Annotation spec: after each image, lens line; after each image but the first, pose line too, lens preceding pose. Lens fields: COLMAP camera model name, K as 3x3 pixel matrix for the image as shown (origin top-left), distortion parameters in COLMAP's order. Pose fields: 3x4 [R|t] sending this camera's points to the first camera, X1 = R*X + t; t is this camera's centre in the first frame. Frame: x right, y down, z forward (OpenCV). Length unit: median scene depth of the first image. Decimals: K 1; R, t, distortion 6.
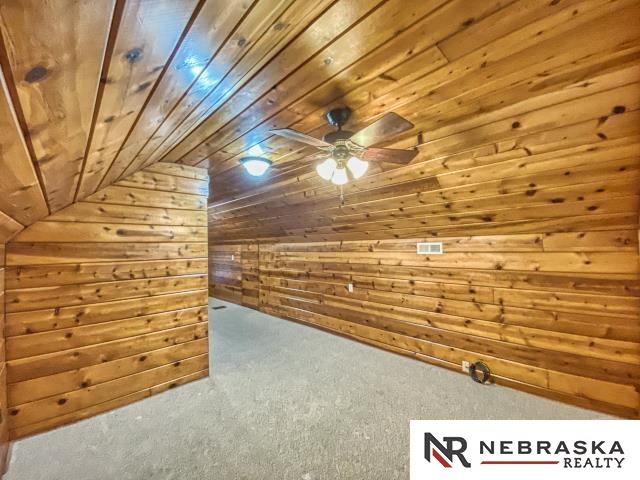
lens RADIAL K [[258.7, 0, 317.3], [0, 258.7, 240.2], [0, 0, 1]] dist [0.036645, -0.029218]
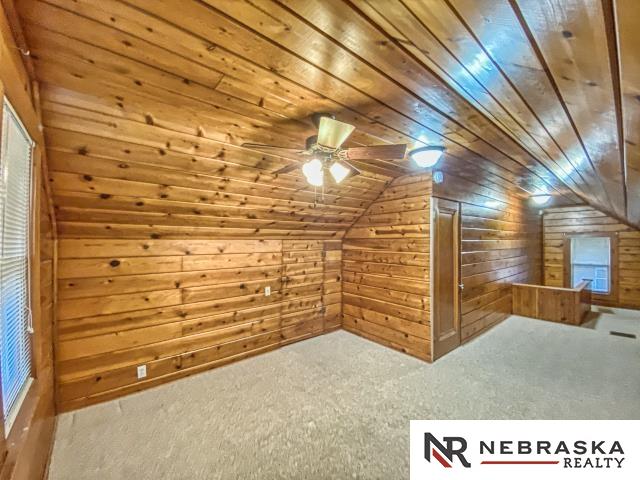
lens RADIAL K [[258.7, 0, 317.3], [0, 258.7, 240.2], [0, 0, 1]] dist [0.036645, -0.029218]
pose [[-0.089208, 0.016040, -0.995884, 0.897682], [0.026058, 0.999566, 0.013765, -0.012437], [0.995672, -0.024723, -0.089587, 0.850389]]
